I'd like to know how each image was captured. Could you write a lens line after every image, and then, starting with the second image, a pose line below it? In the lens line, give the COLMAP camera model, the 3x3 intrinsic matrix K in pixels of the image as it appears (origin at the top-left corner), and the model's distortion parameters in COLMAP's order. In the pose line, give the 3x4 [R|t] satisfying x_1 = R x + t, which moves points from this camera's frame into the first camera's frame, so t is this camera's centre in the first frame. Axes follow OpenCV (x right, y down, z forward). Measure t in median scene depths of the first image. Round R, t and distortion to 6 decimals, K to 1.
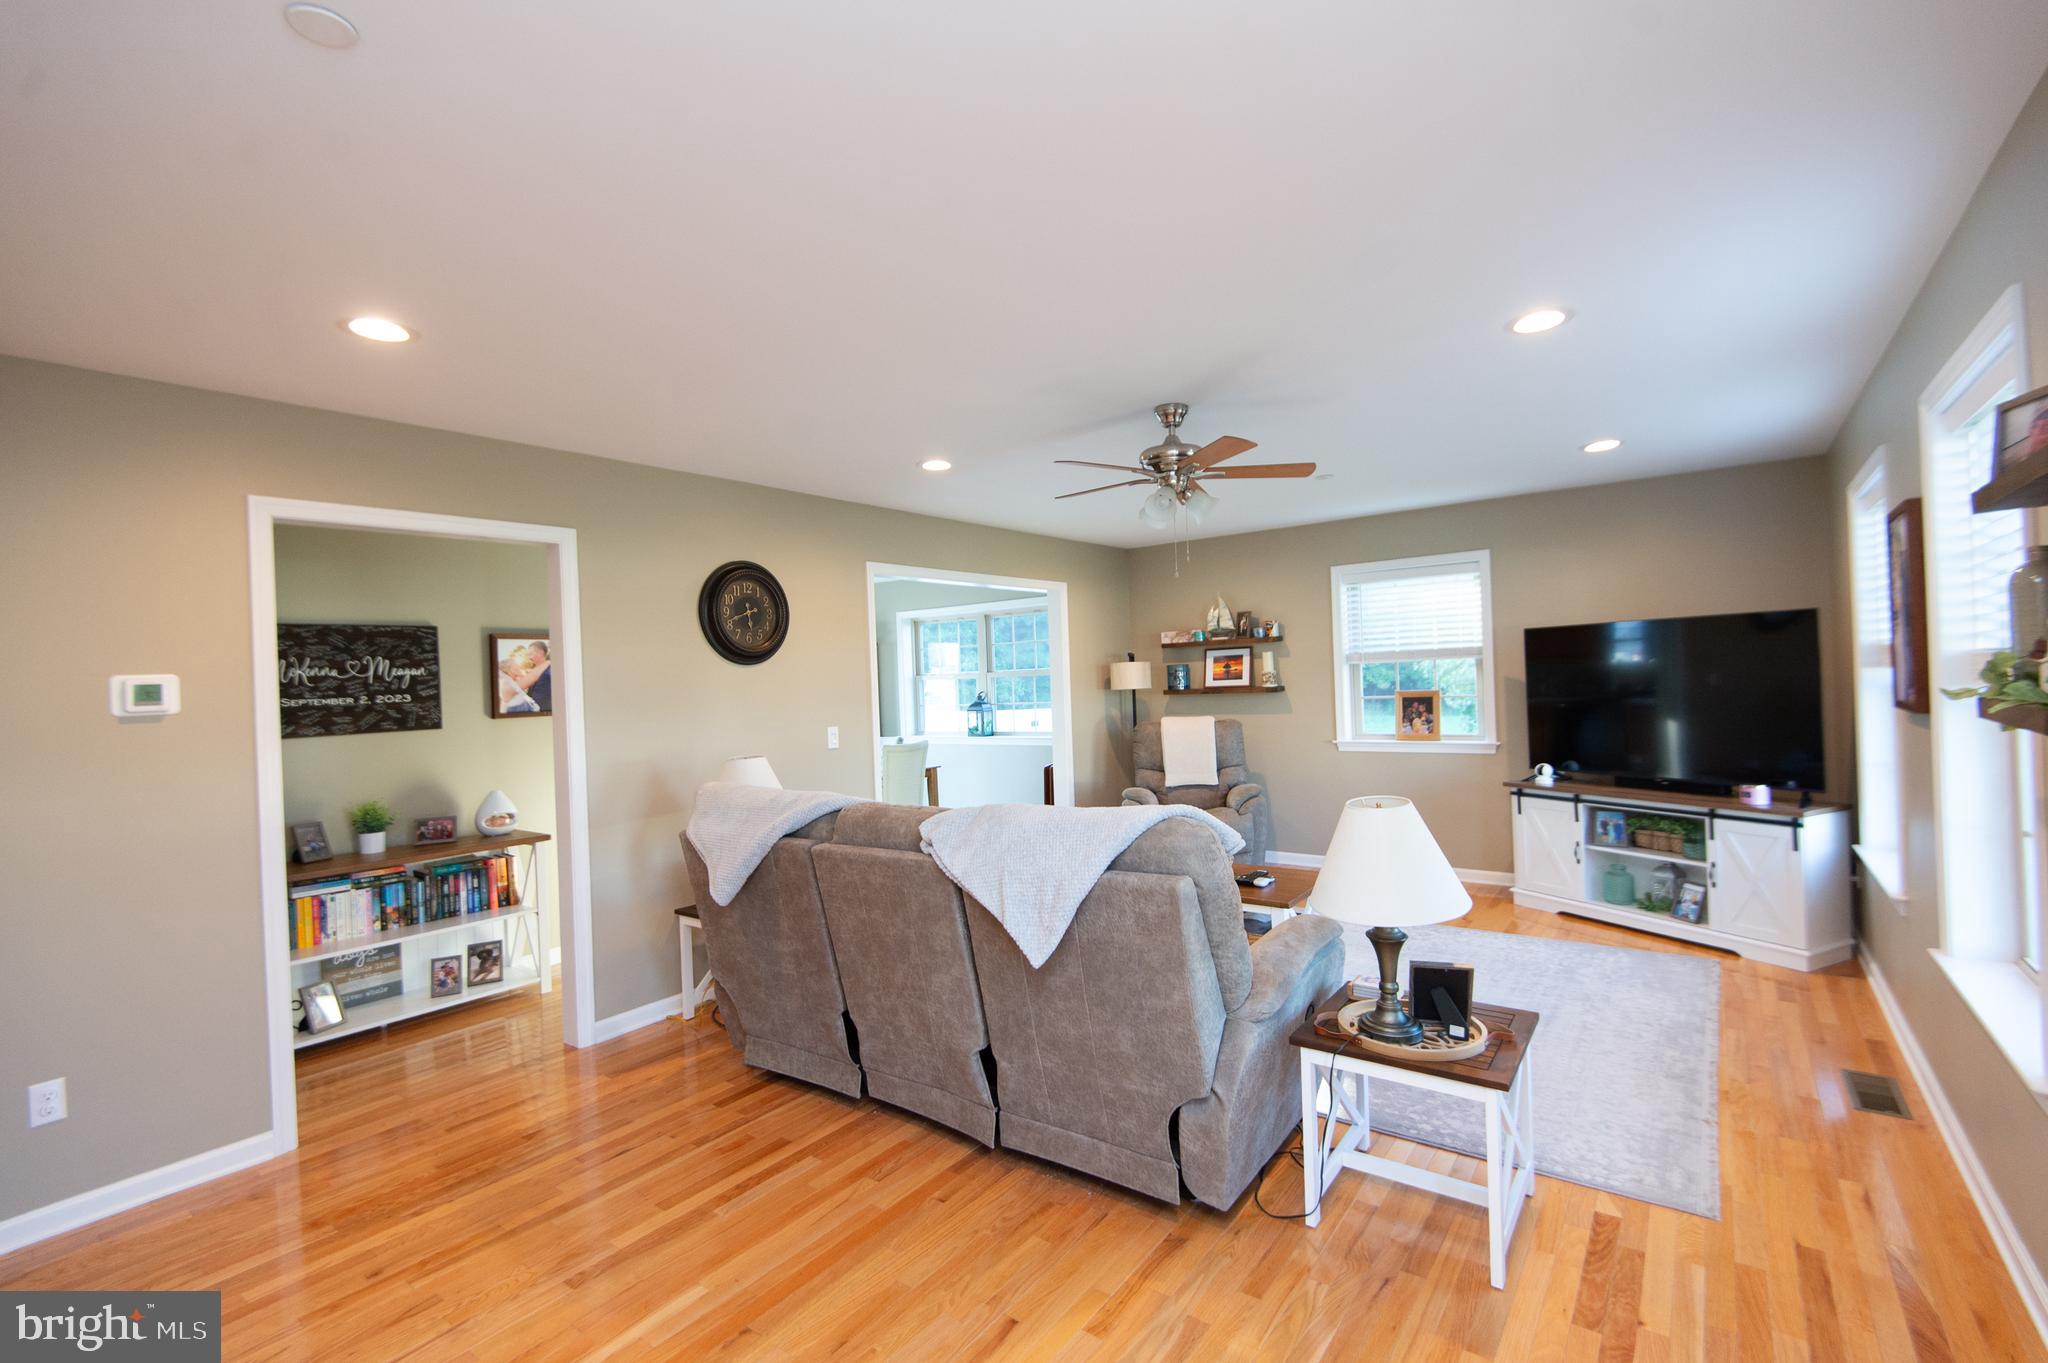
lens RADIAL K [[907.8, 0, 1031.6], [0, 907.8, 680.4], [0, 0, 1]] dist [0.040348, -0.025121]
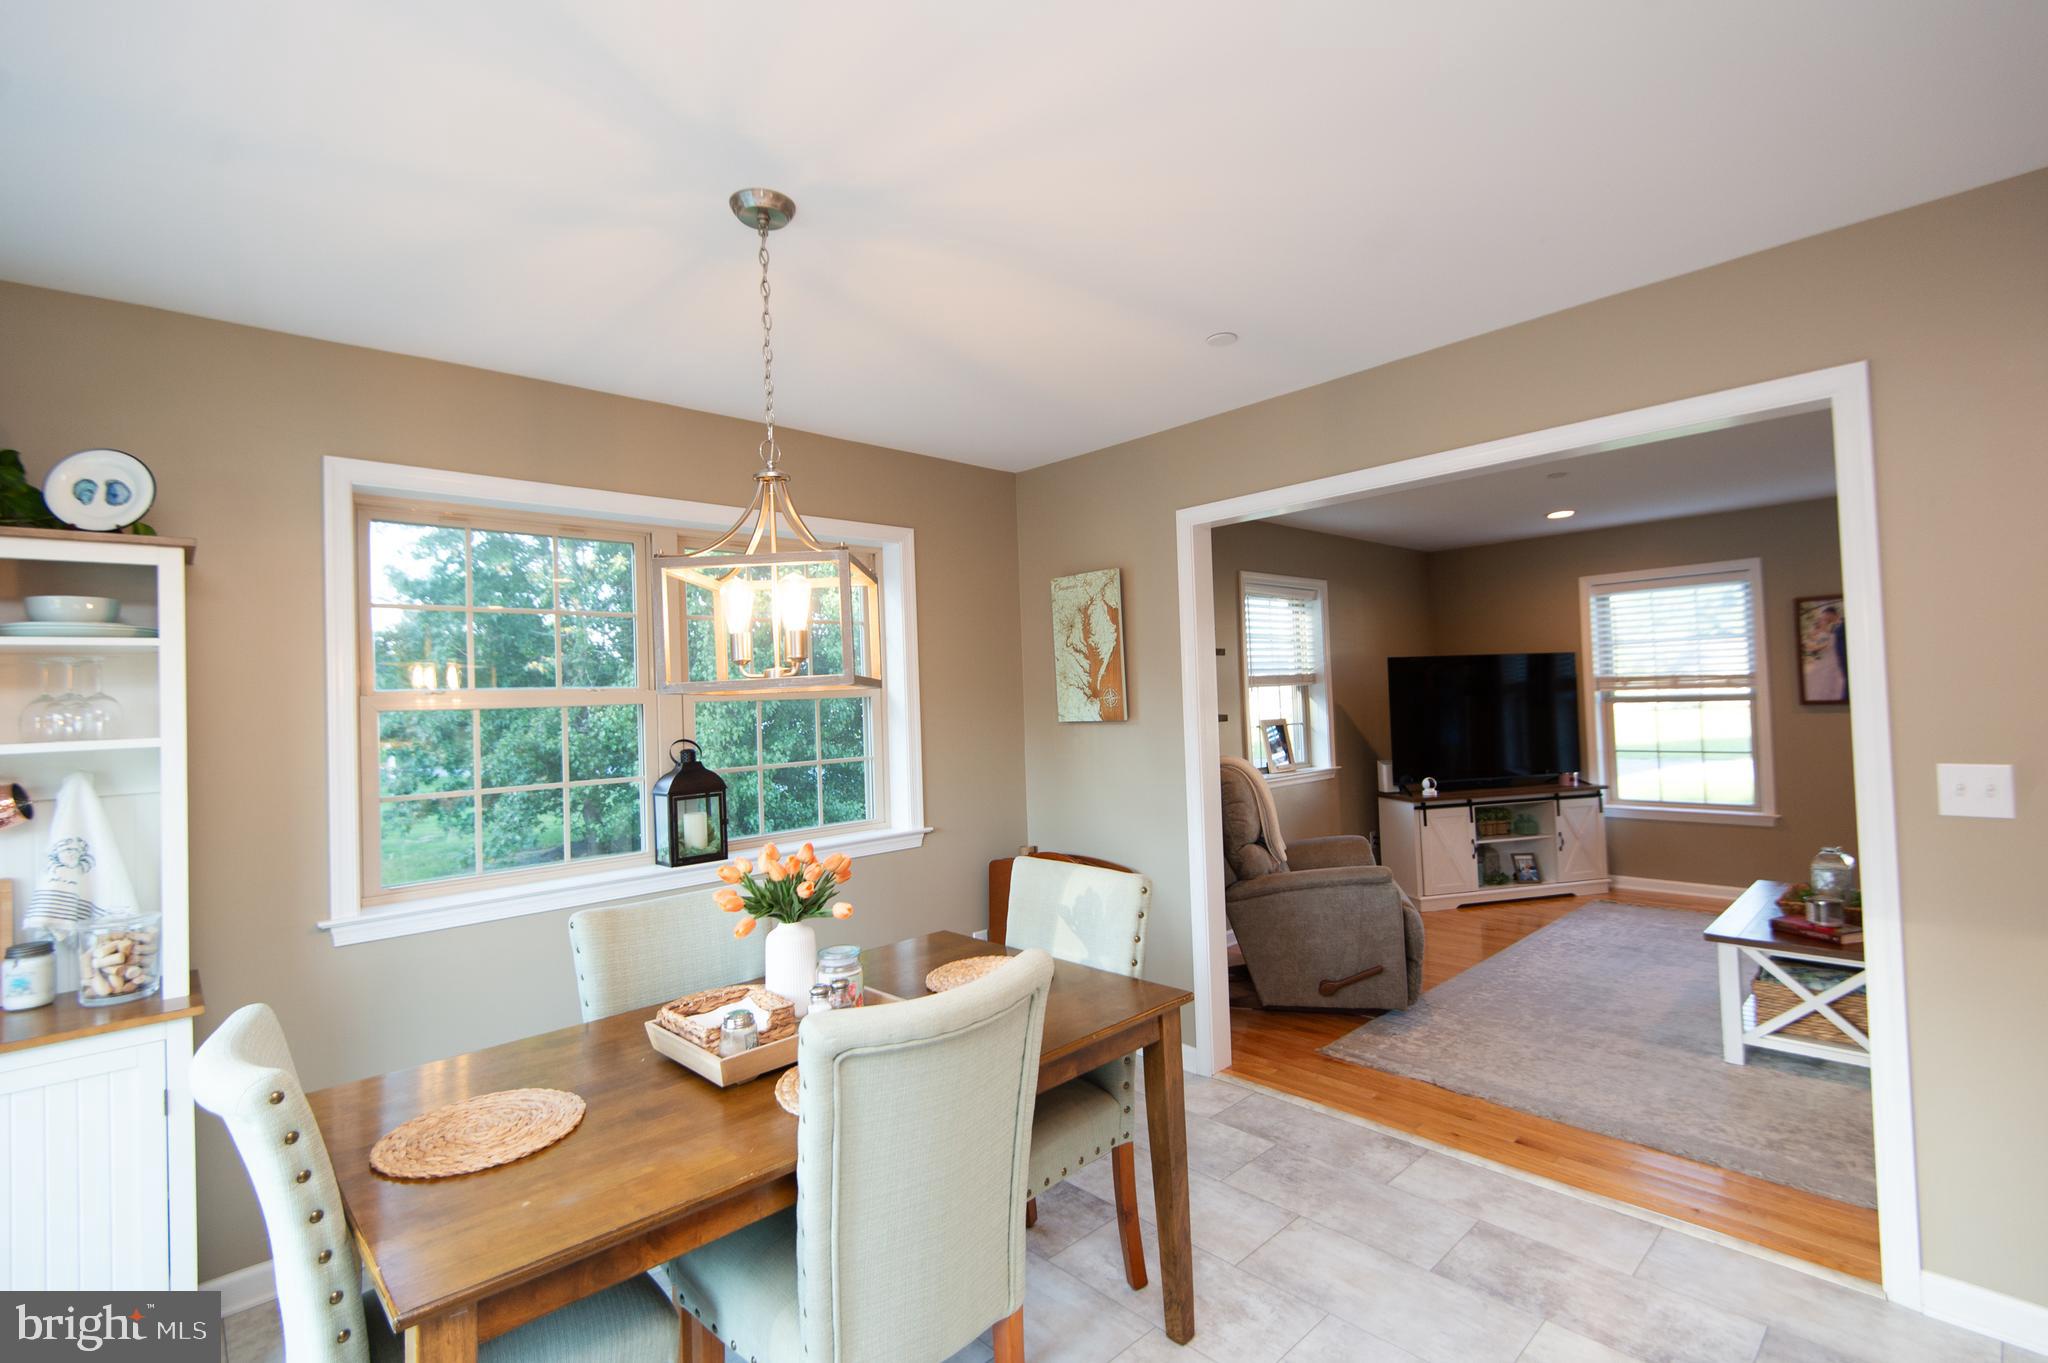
lens RADIAL K [[929.3, 0, 1024.0], [0, 929.3, 681.5], [0, 0, 1]] dist [-0.011188, -0.000192]
pose [[0.194611, 0.052986, 0.979448, -0.593463], [0.028939, 0.997795, -0.059729, 0.024203], [-0.980454, 0.039969, 0.192648, 1.141537]]
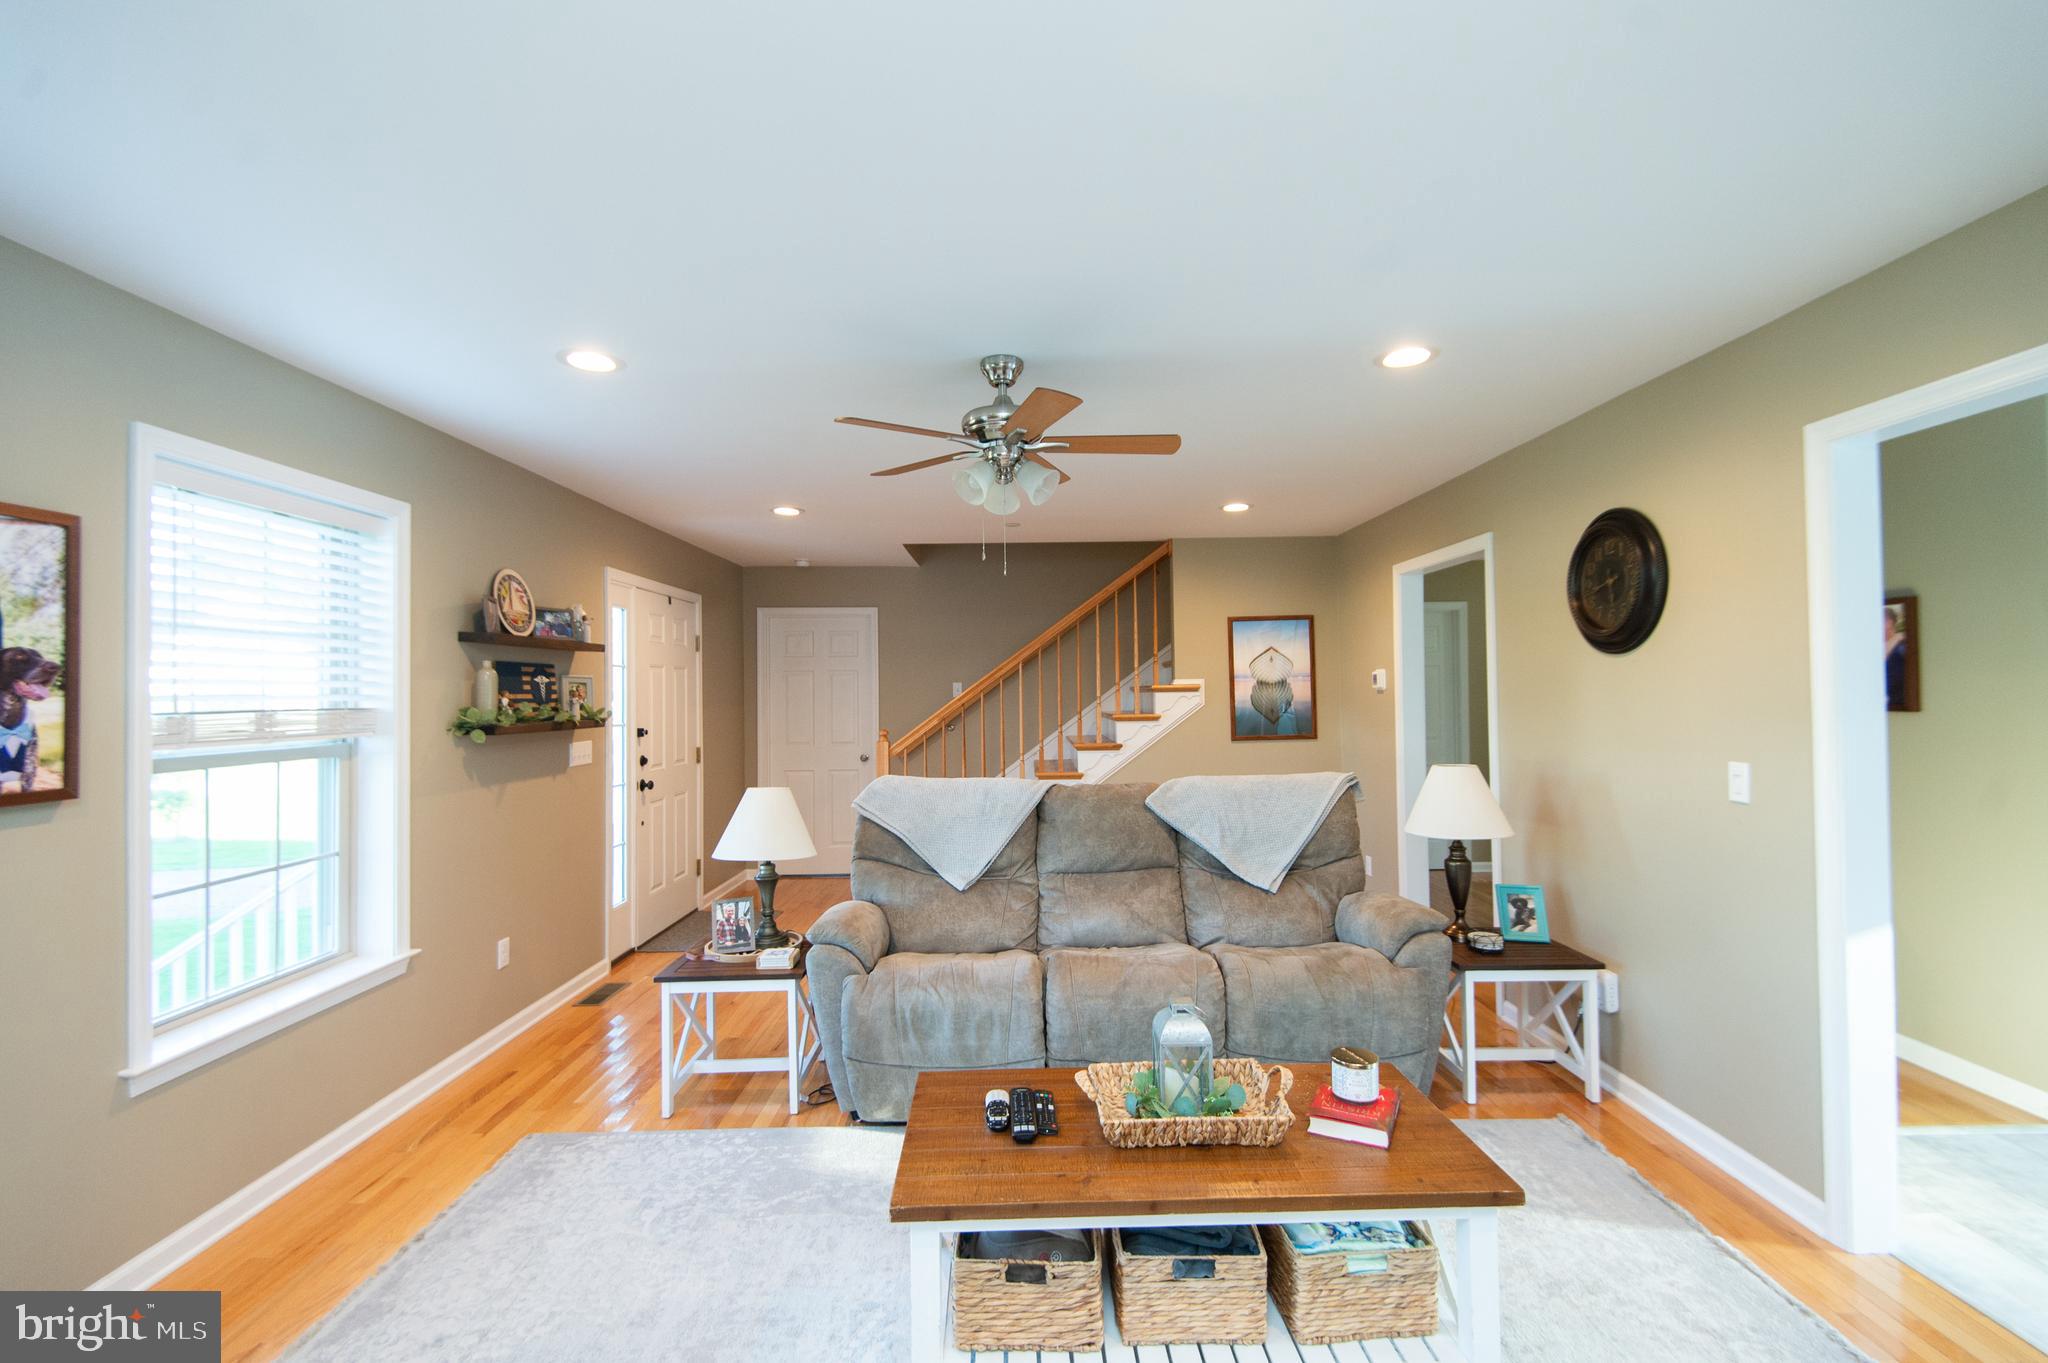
lens RADIAL K [[907.8, 0, 1031.6], [0, 907.8, 680.4], [0, 0, 1]] dist [0.040348, -0.025121]
pose [[-0.794837, 0.041864, -0.605378, 0.376986], [0.041404, 0.999034, 0.014725, -0.019516], [0.605409, -0.013361, -0.795802, 0.991709]]
